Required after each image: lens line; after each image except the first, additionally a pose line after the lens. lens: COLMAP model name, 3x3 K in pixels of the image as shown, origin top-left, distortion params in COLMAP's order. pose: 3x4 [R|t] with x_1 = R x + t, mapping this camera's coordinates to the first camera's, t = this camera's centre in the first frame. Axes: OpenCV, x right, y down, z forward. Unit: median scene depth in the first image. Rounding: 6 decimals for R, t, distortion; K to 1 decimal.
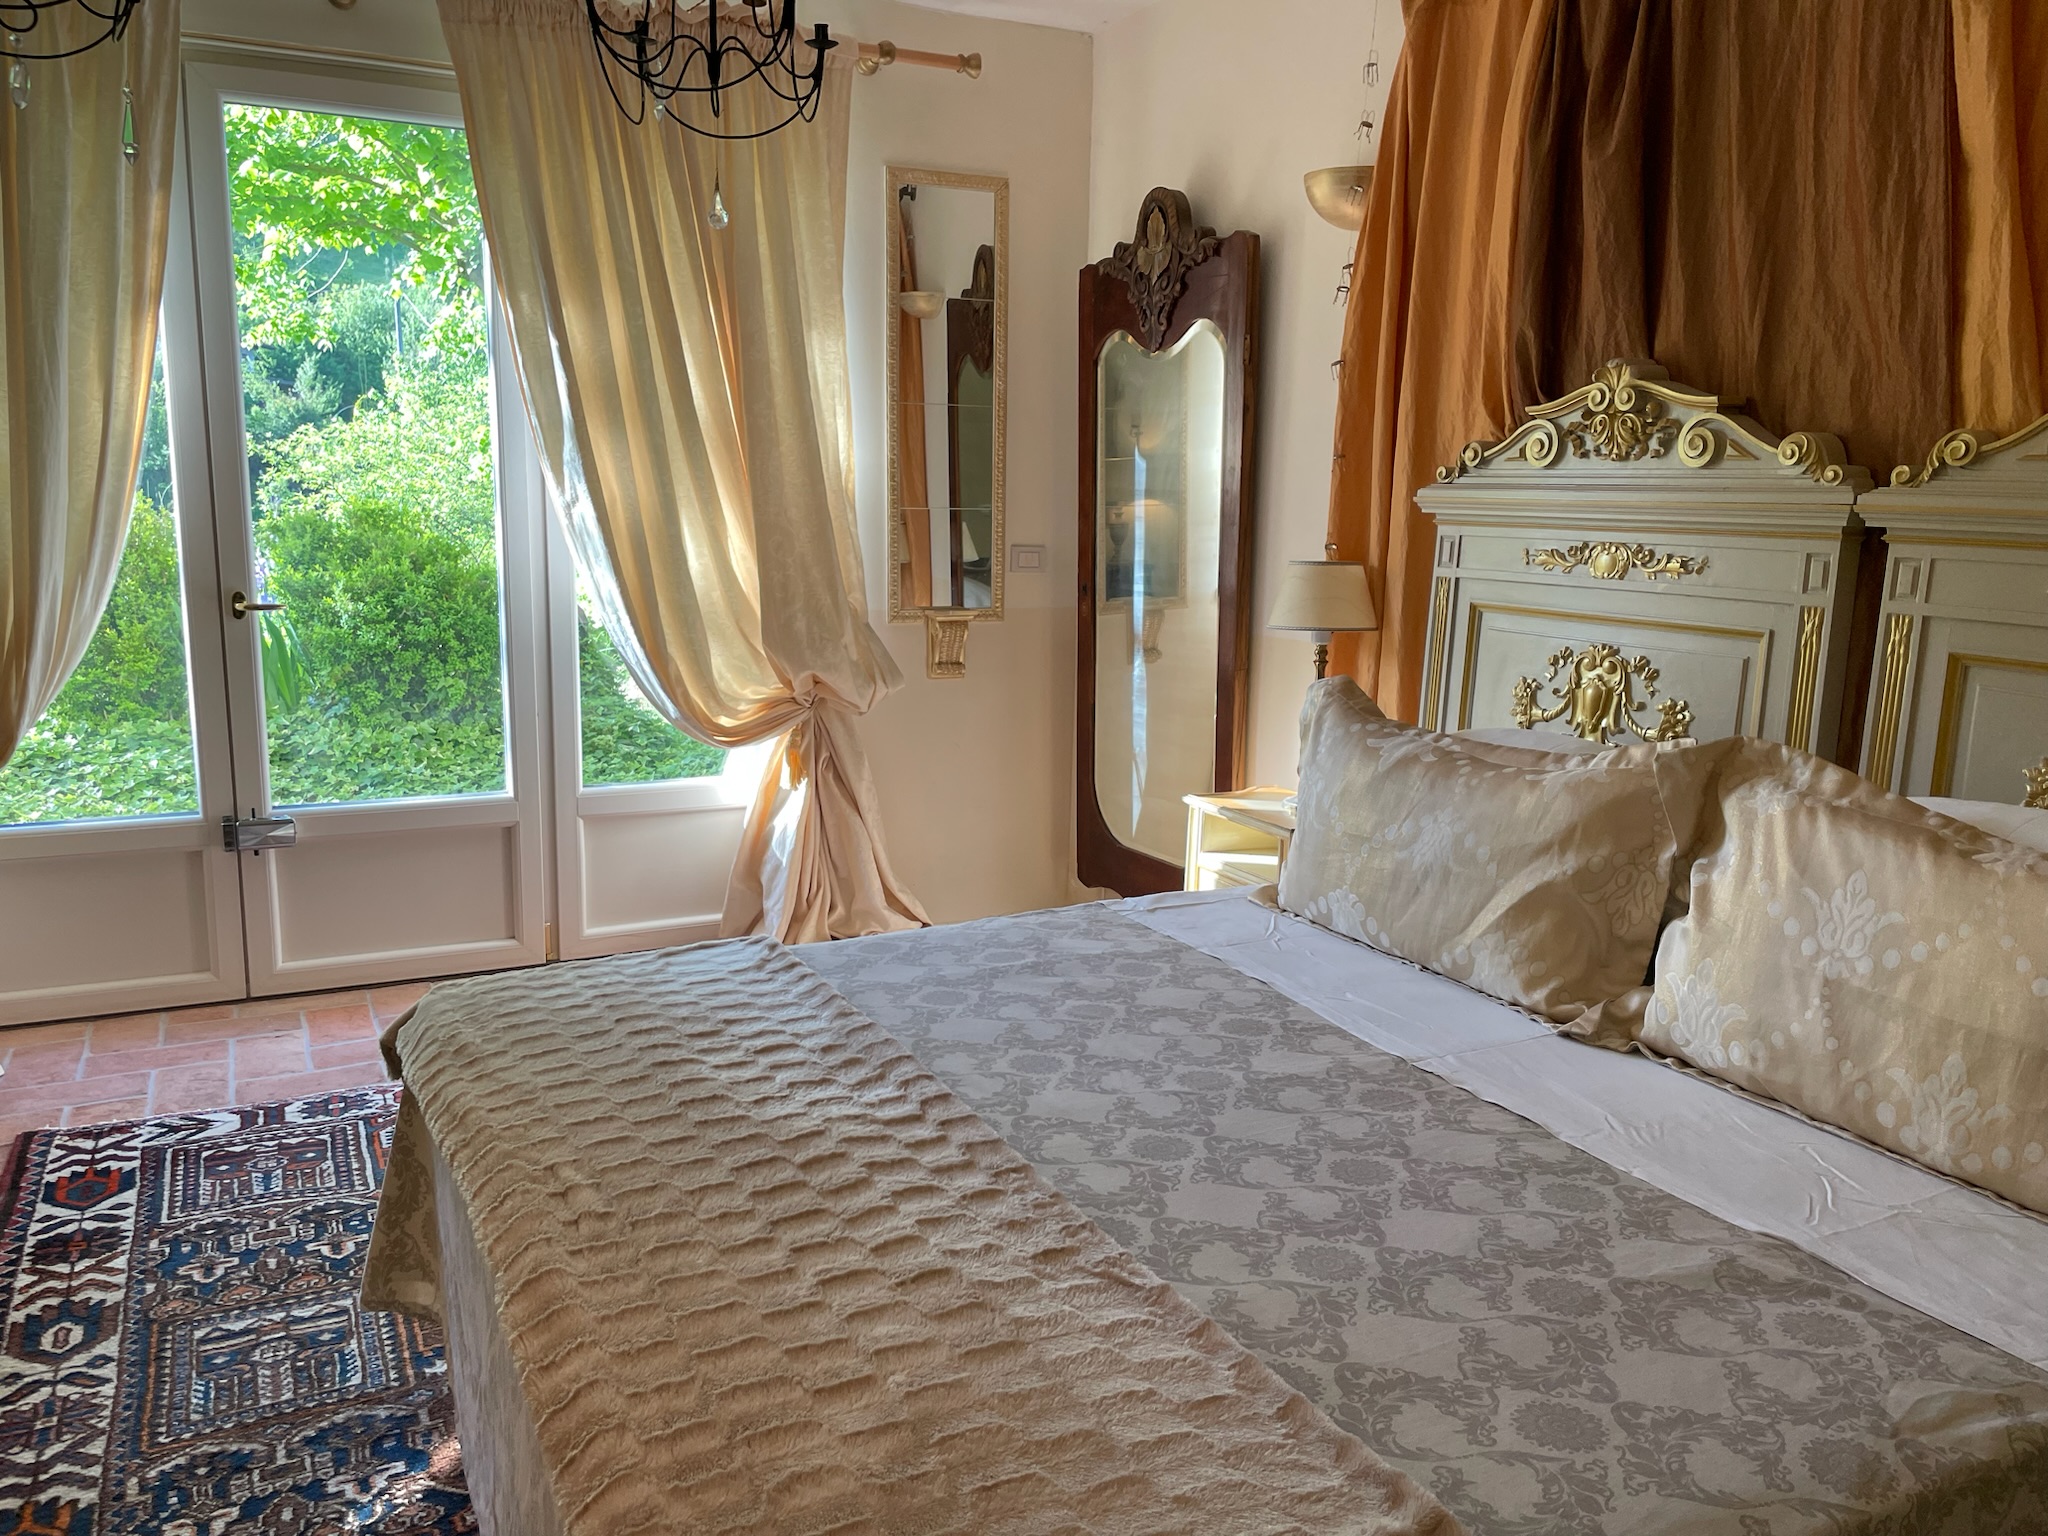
lens RADIAL K [[1543.1, 0, 1027.4], [0, 1543.1, 767.4], [0, 0, 1]] dist [0.083513, -0.114833]
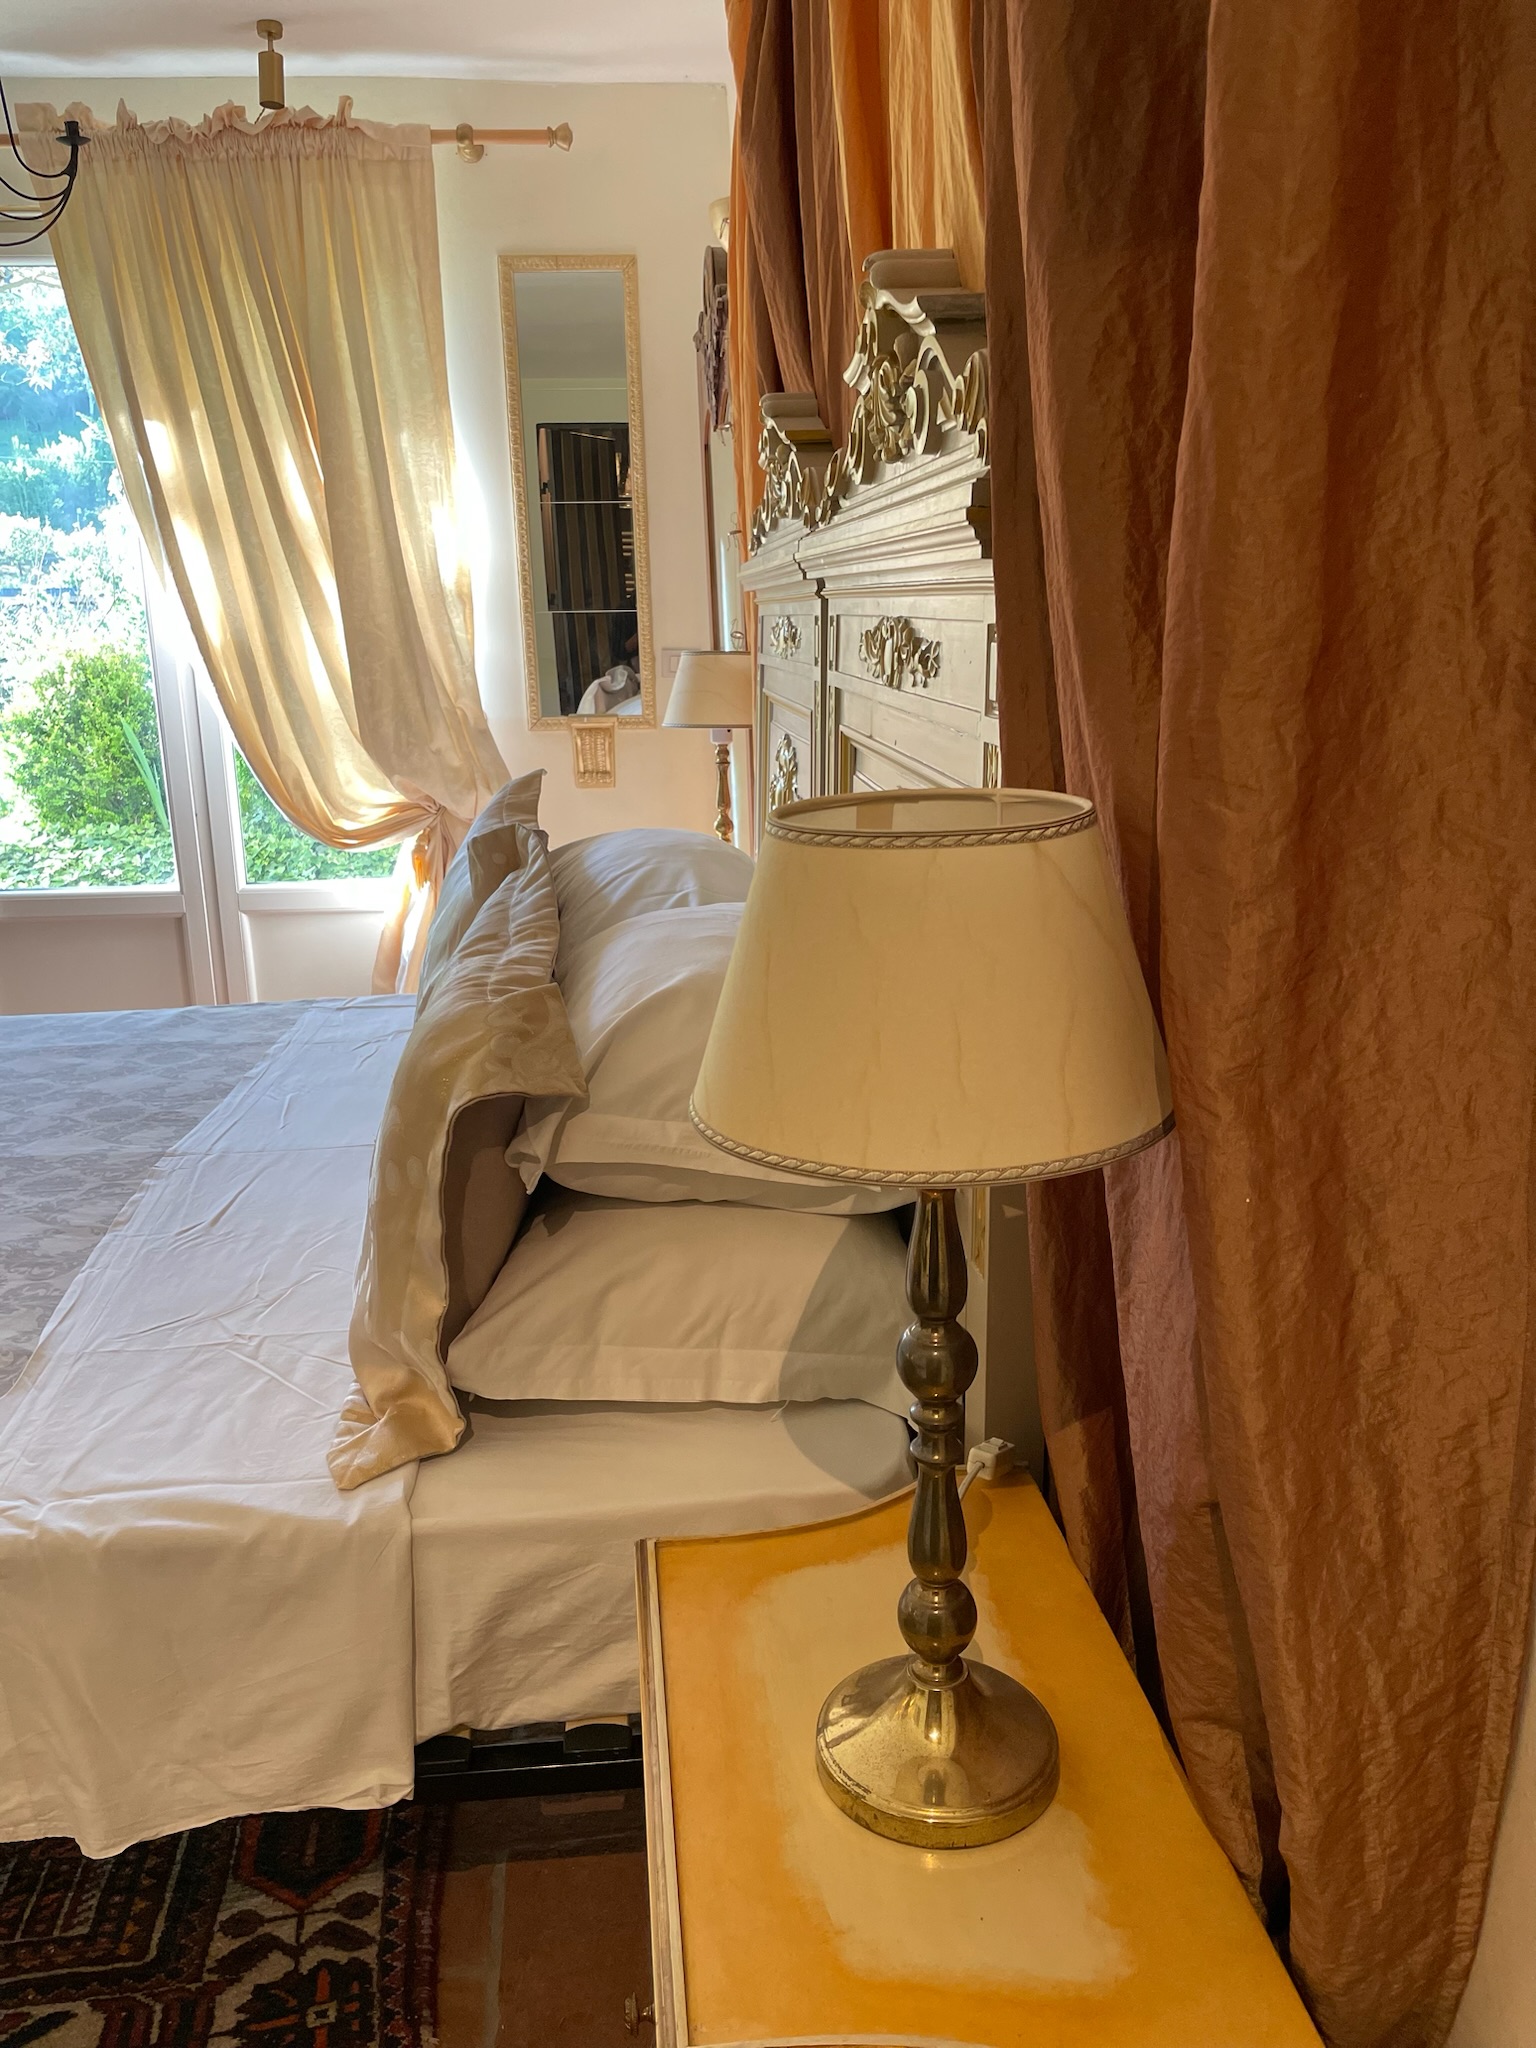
lens RADIAL K [[1543.1, 0, 769.8], [0, 1543.1, 1015.5], [0, 0, 1]] dist [0.083513, -0.114833]
pose [[0.933052, 0.058638, -0.354930, 0.697936], [-0.032844, 0.996391, 0.078274, 0.011319], [0.358239, -0.061376, 0.931610, 0.180199]]
